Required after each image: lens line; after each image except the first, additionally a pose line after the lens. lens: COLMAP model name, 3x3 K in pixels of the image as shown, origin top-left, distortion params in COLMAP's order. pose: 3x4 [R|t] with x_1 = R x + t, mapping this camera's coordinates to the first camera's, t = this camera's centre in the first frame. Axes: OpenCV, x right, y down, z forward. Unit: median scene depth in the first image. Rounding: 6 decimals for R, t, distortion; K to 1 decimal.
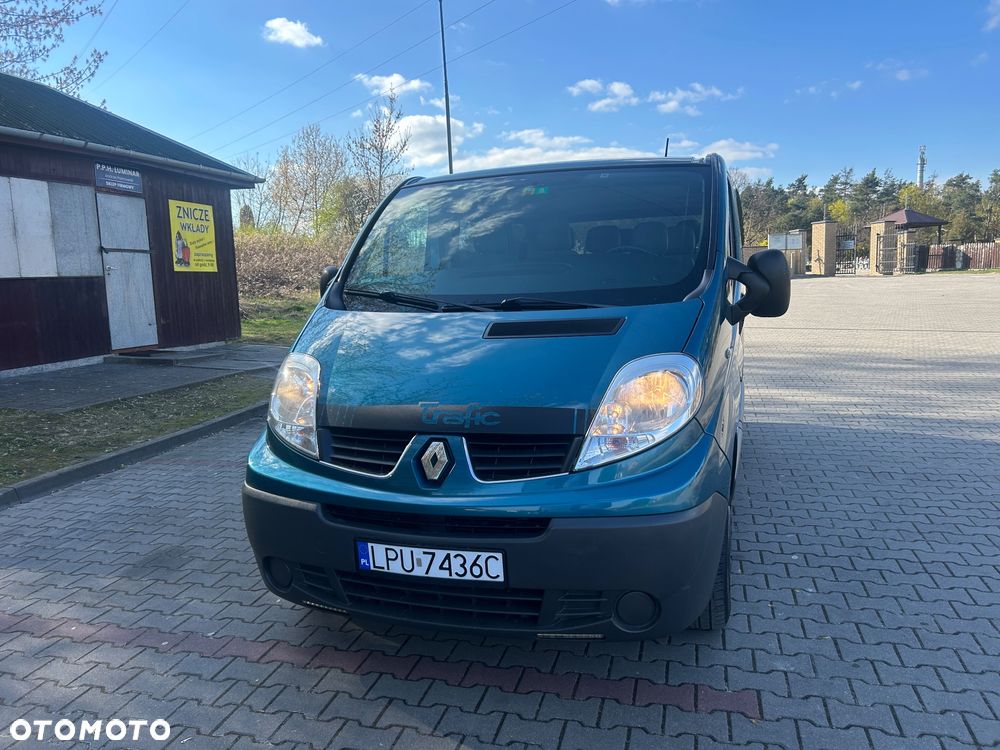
lens RADIAL K [[752.5, 0, 507.4], [0, 752.5, 381.0], [0, 0, 1]] dist [0.048697, -0.047976]
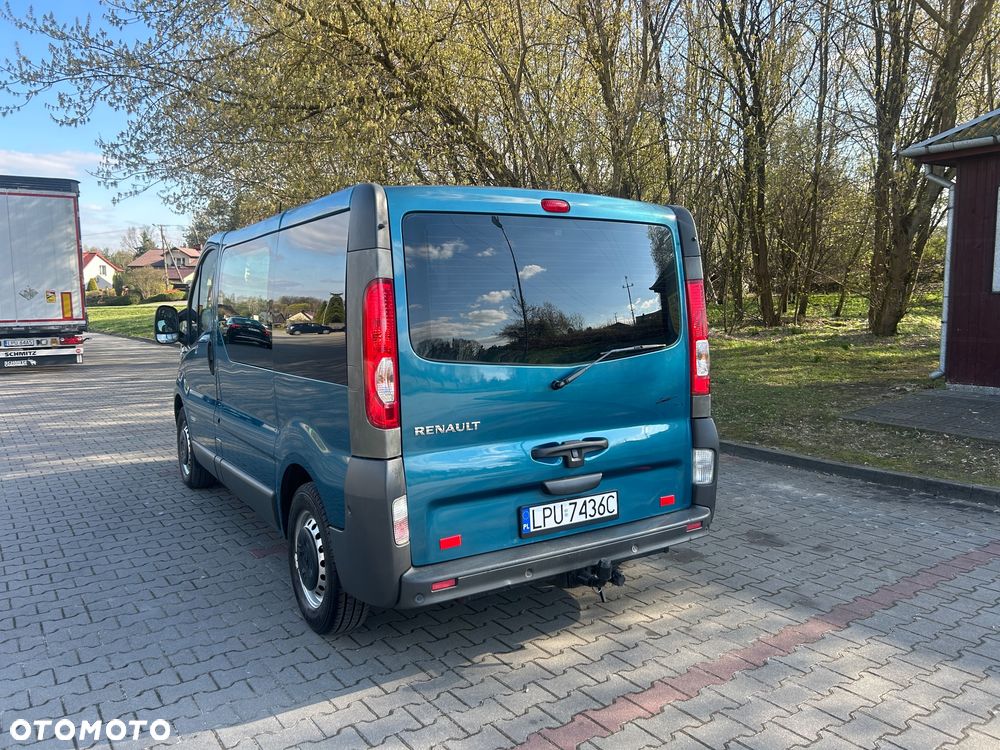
lens RADIAL K [[752.5, 0, 495.1], [0, 752.5, 377.4], [0, 0, 1]] dist [0.048697, -0.047976]
pose [[-0.648746, 0.123586, -0.750903, 0.895607], [-0.083698, 0.969152, 0.231818, -0.363733], [0.756388, 0.213240, -0.618390, 2.036370]]
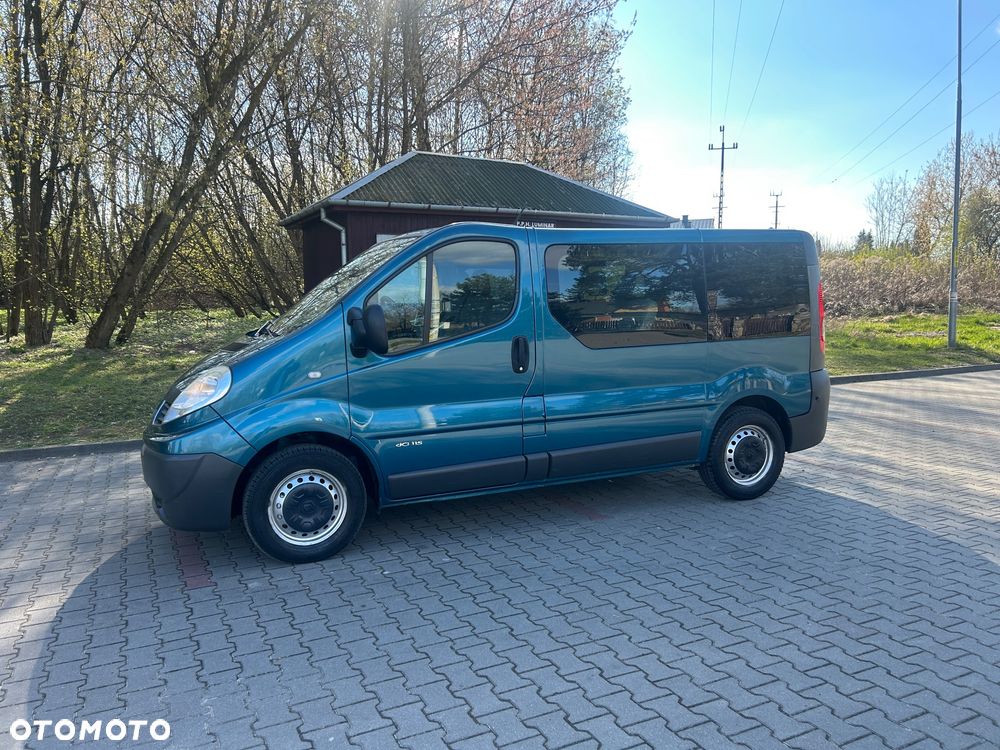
lens RADIAL K [[752.5, 0, 498.2], [0, 752.5, 379.5], [0, 0, 1]] dist [0.048697, -0.047976]
pose [[0.649121, 0.101546, -0.753877, 1.122317], [-0.123587, 0.991961, 0.027202, -0.077451], [0.750579, 0.075512, 0.656452, 0.230336]]
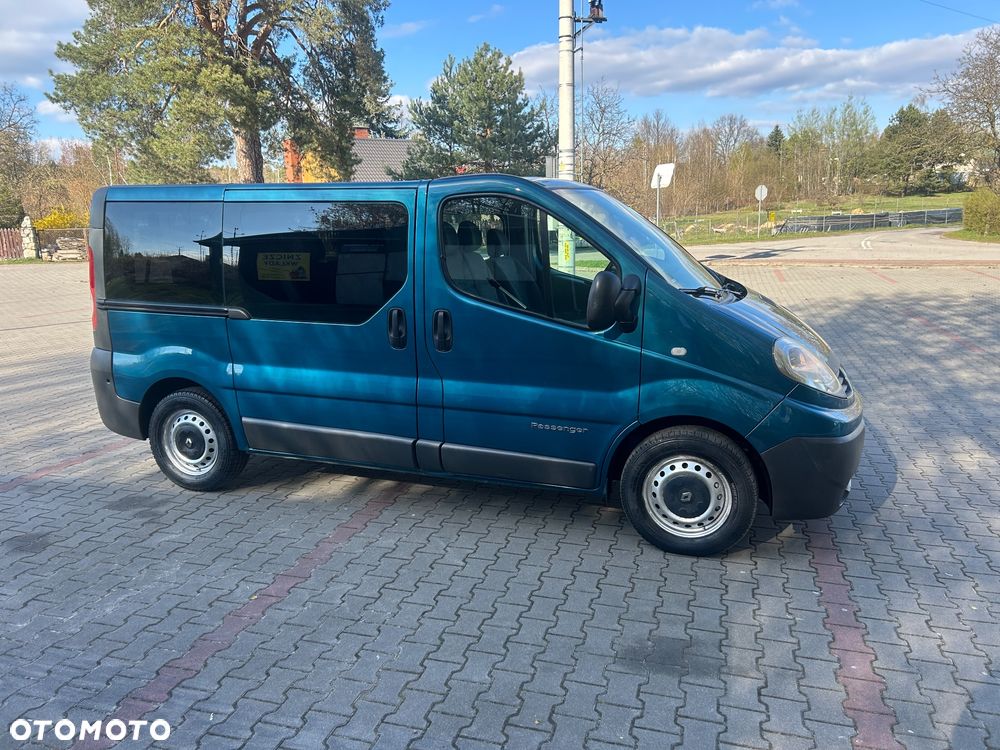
lens RADIAL K [[752.5, 0, 496.7], [0, 752.5, 372.8], [0, 0, 1]] dist [0.048697, -0.047976]
pose [[0.036626, -0.165043, 0.985606, -1.090184], [0.165858, 0.973593, 0.156868, -0.181174], [-0.985469, 0.157725, 0.063032, 0.996488]]
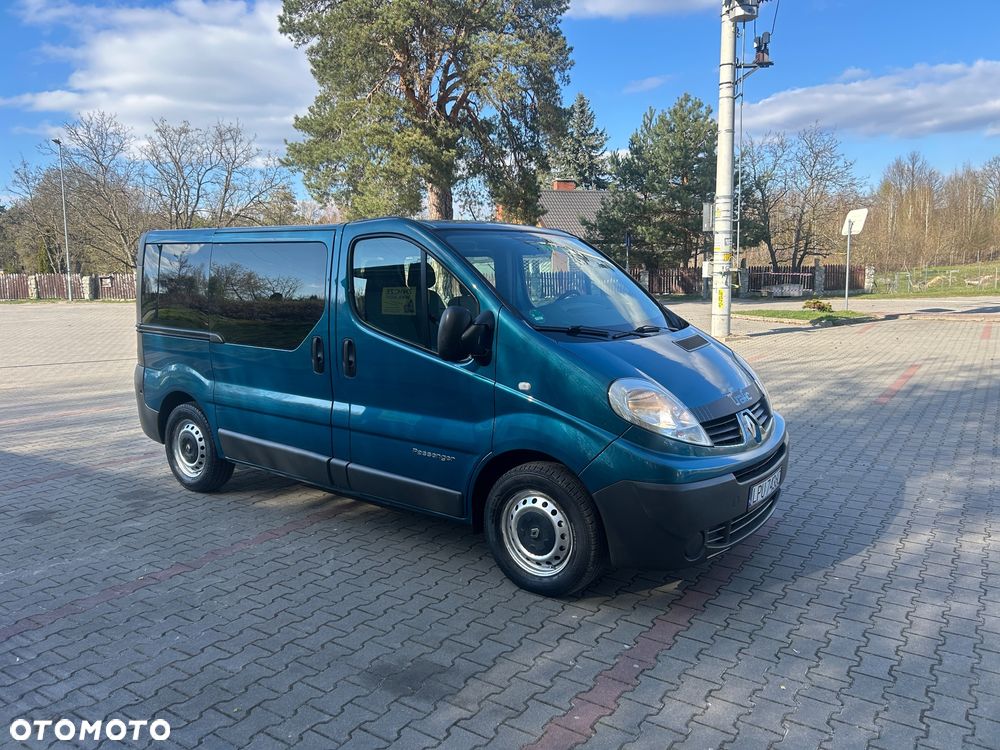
lens RADIAL K [[752.5, 0, 499.9], [0, 752.5, 365.8], [0, 0, 1]] dist [0.048697, -0.047976]
pose [[0.326320, -0.085446, 0.941389, -1.056958], [0.139361, 0.989372, 0.041494, -0.096736], [-0.934930, 0.117653, 0.334760, 0.562937]]
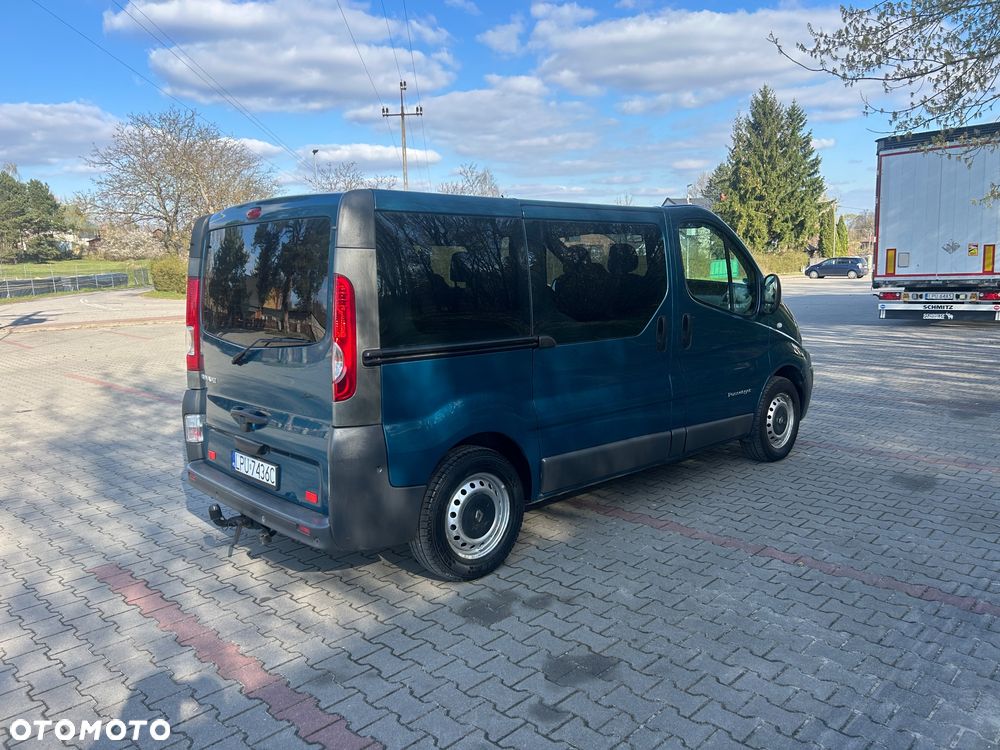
lens RADIAL K [[752.5, 0, 495.9], [0, 752.5, 370.9], [0, 0, 1]] dist [0.048697, -0.047976]
pose [[-0.862899, -0.006268, 0.505338, -0.457887], [0.139398, 0.958180, 0.249918, -0.367374], [-0.485771, 0.286097, -0.825939, 2.246672]]
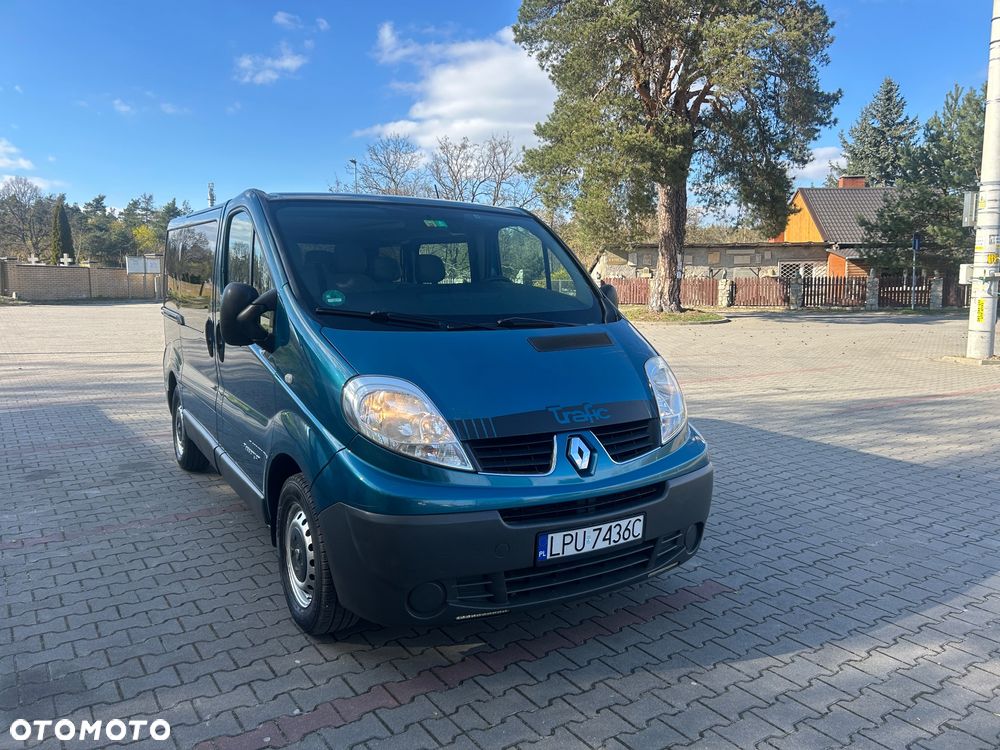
lens RADIAL K [[752.5, 0, 493.6], [0, 752.5, 366.2], [0, 0, 1]] dist [0.048697, -0.047976]
pose [[0.661419, -0.045824, 0.748615, -0.638534], [0.084206, 0.996358, -0.013409, -0.016050], [-0.745274, 0.071907, 0.662869, 0.180923]]
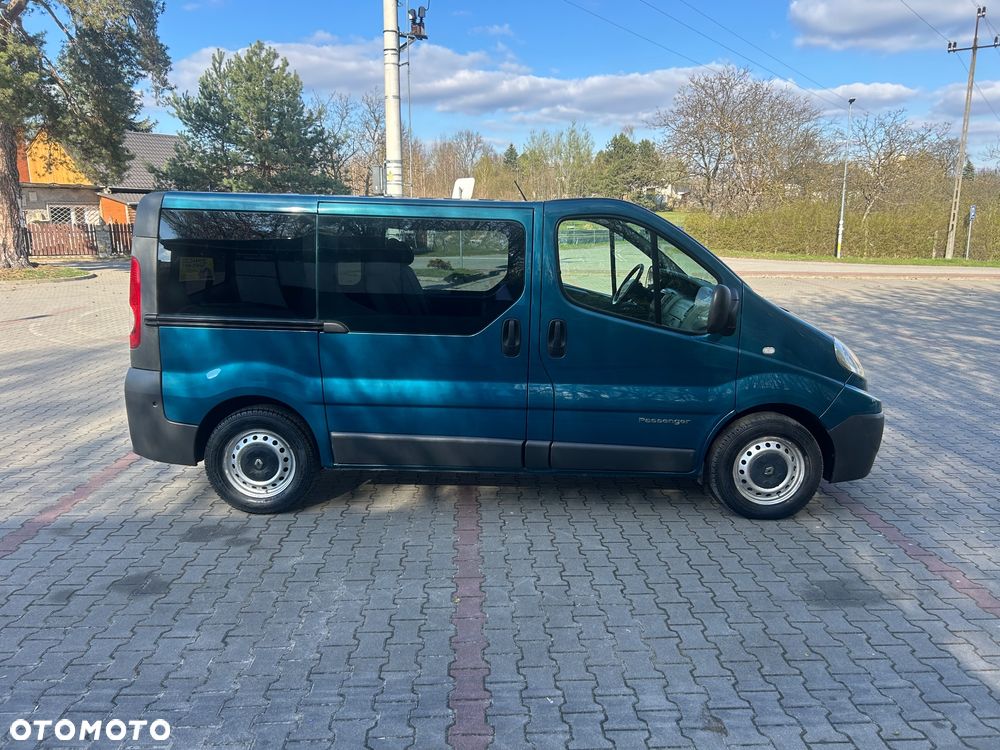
lens RADIAL K [[752.5, 0, 503.9], [0, 752.5, 366.8], [0, 0, 1]] dist [0.048697, -0.047976]
pose [[-0.303980, -0.143323, 0.941836, -1.106652], [0.145675, 0.970000, 0.194625, -0.272352], [-0.941475, 0.196364, -0.273982, 1.489808]]
